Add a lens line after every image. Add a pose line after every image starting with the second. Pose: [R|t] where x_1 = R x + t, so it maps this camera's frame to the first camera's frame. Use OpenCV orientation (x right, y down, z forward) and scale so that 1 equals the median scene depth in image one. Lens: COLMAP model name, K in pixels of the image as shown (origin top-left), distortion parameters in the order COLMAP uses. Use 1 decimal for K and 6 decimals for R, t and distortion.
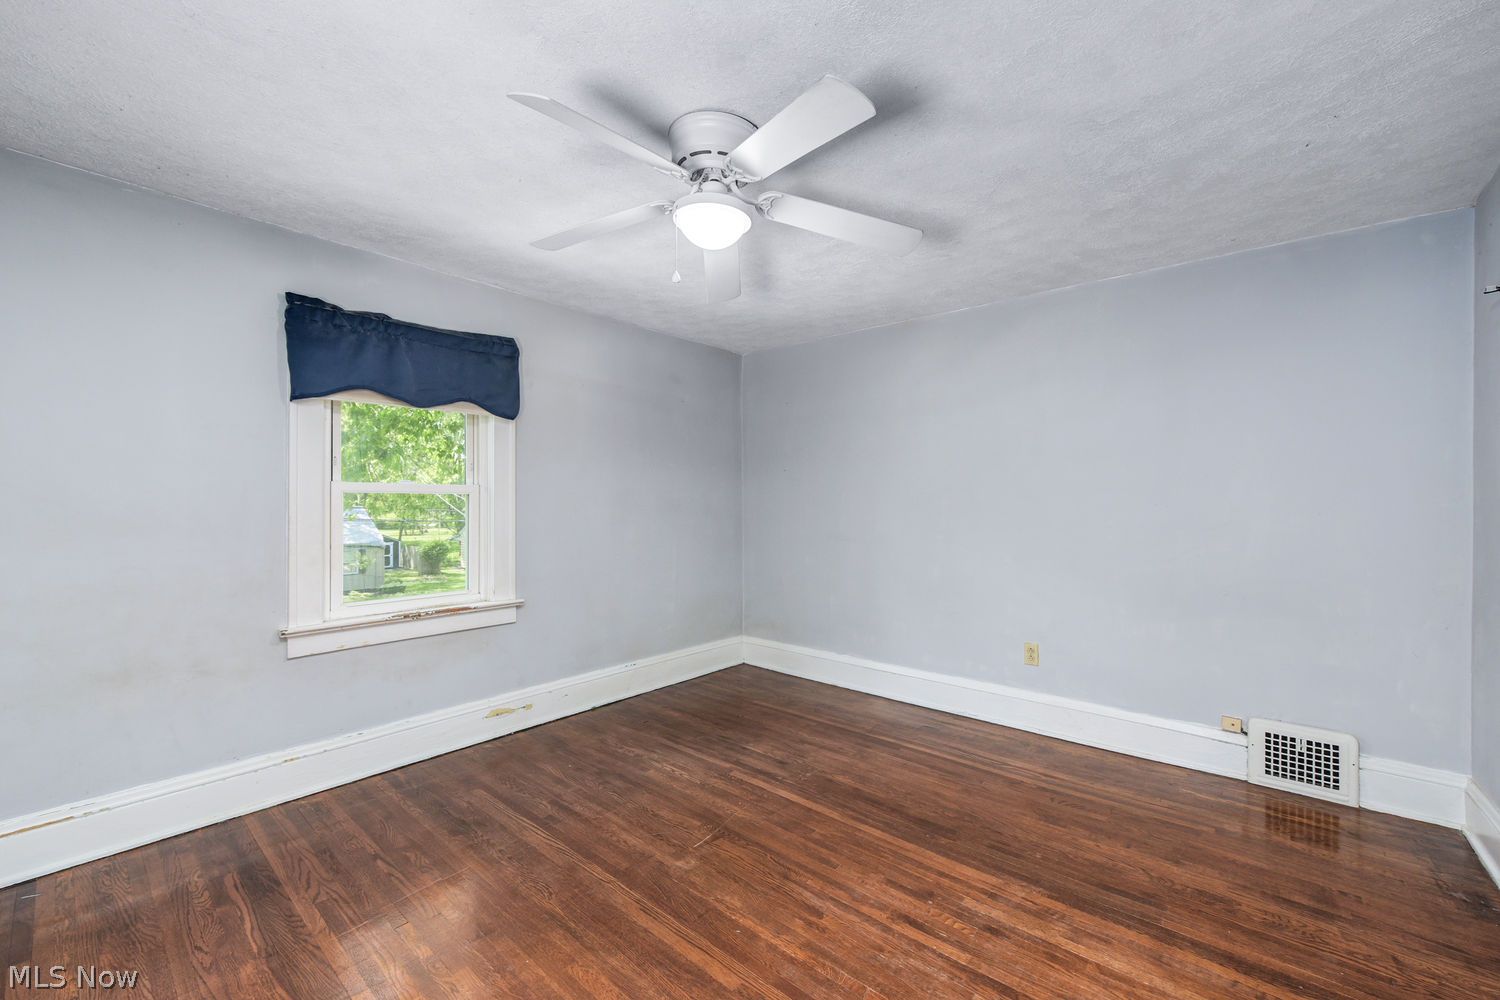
lens RADIAL K [[596.1, 0, 754.1], [0, 596.1, 505.0], [0, 0, 1]] dist [-0.001537, 0.000021]
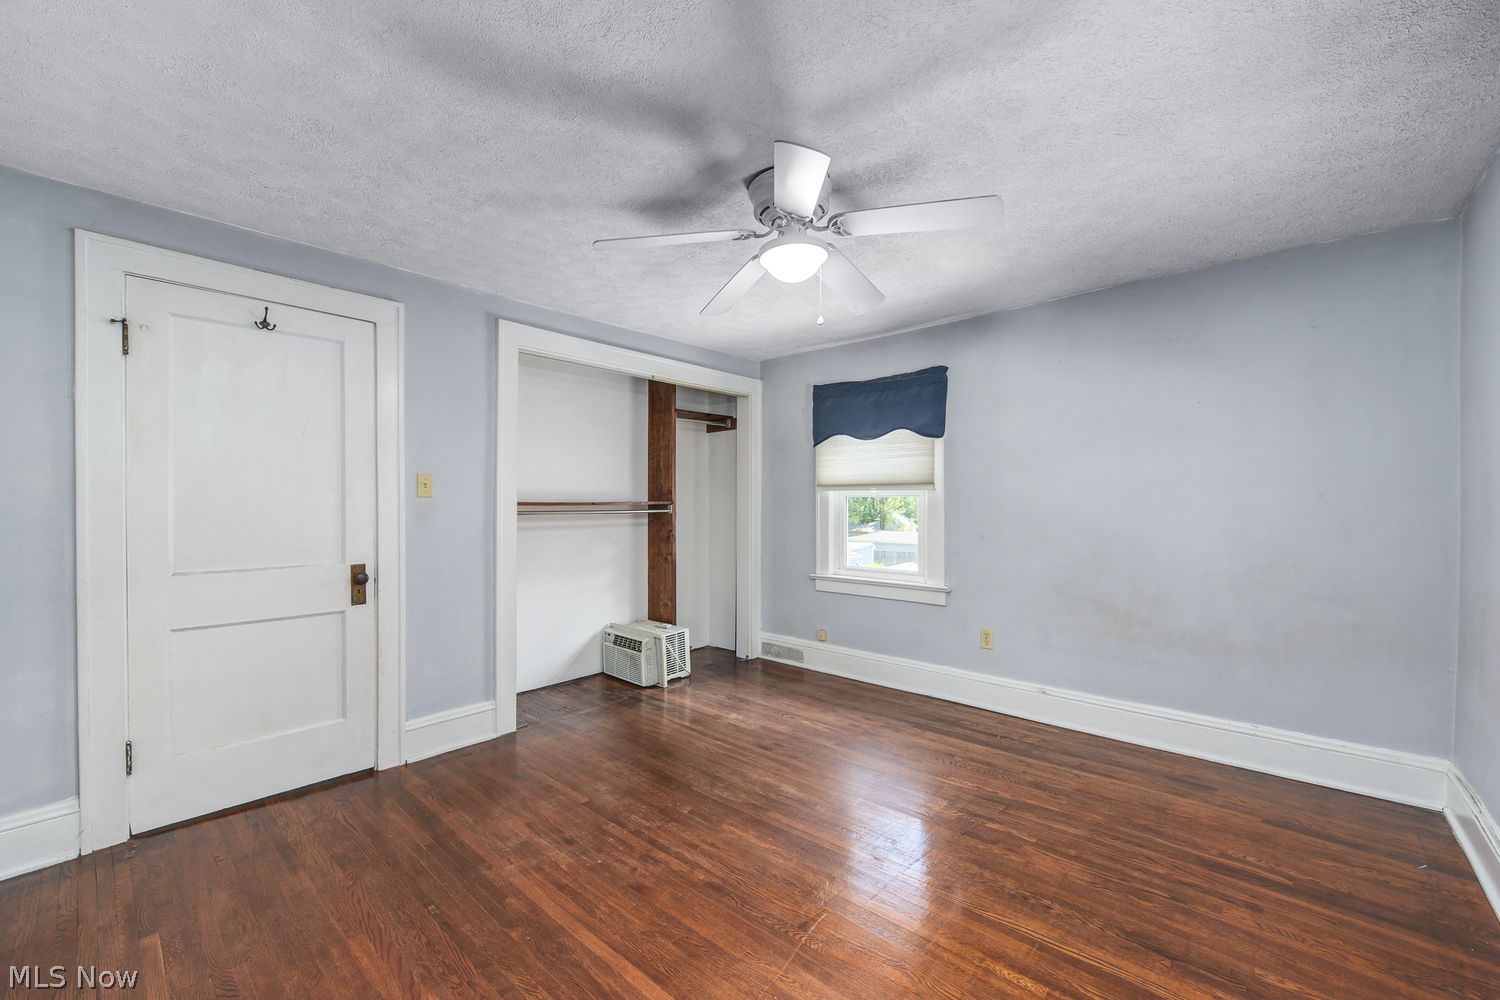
lens RADIAL K [[596.1, 0, 754.1], [0, 596.1, 505.0], [0, 0, 1]] dist [-0.001537, 0.000021]
pose [[-0.999842, 0.000364, 0.017764, -0.010036], [0.000416, 0.999996, 0.002911, -0.004830], [-0.017763, 0.002918, -0.999838, 1.441437]]
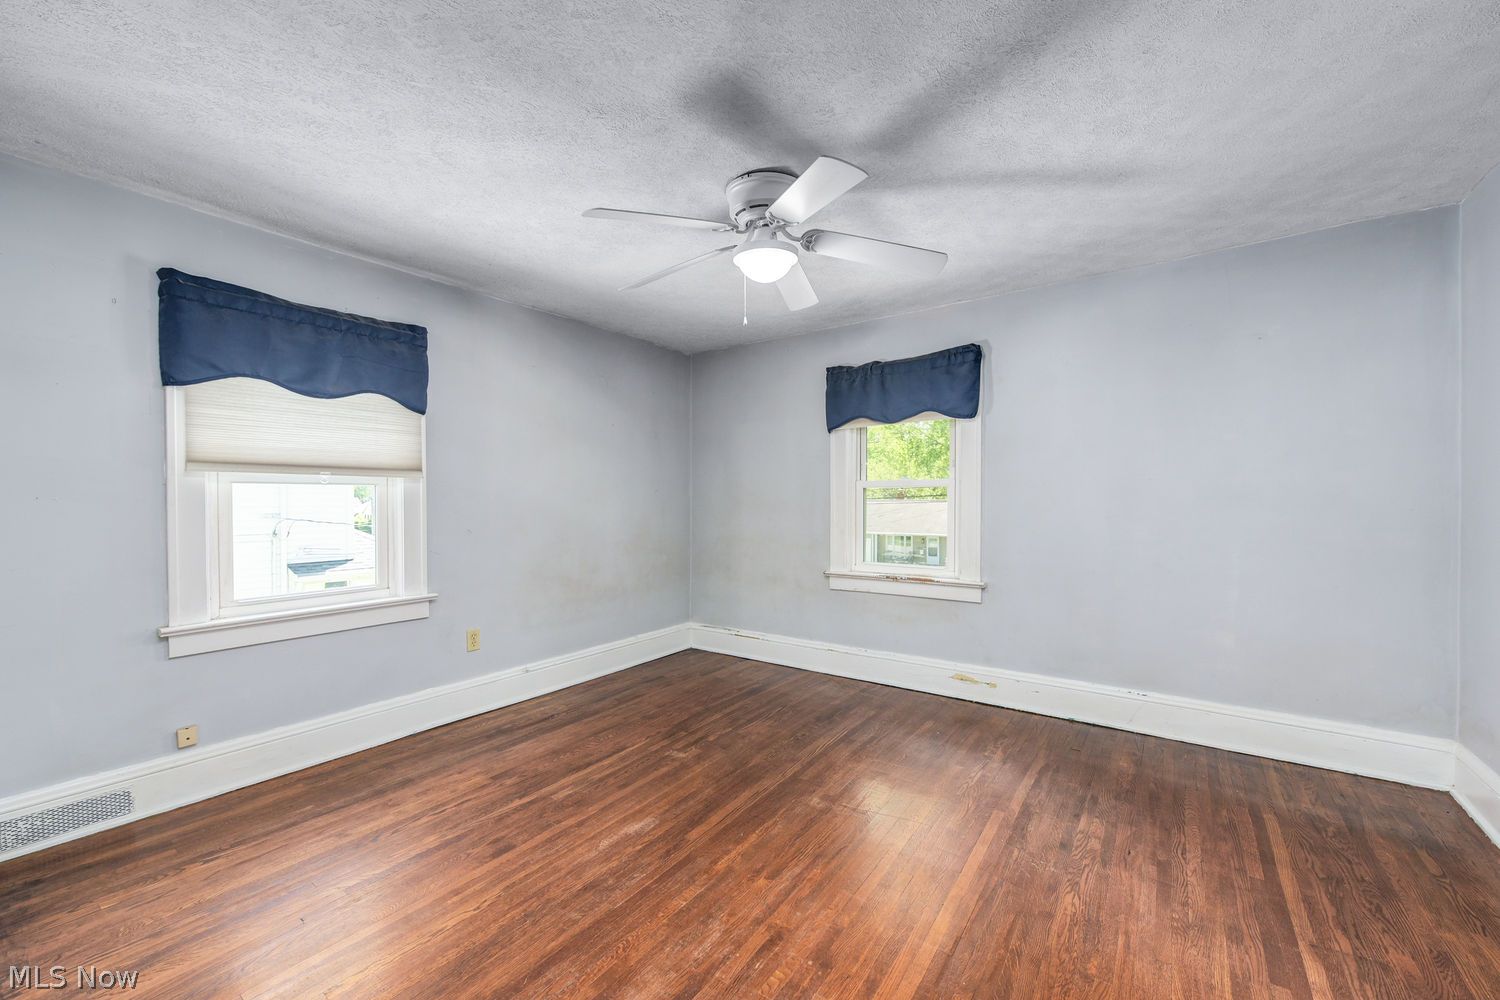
lens RADIAL K [[589.2, 0, 744.6], [0, 589.2, 508.7], [0, 0, 1]] dist [-0.001542, 0.000186]
pose [[0.079714, 0.015615, -0.996695, 0.755980], [0.003208, 0.999868, 0.015921, 0.006507], [0.996813, -0.004466, 0.079653, 0.574568]]
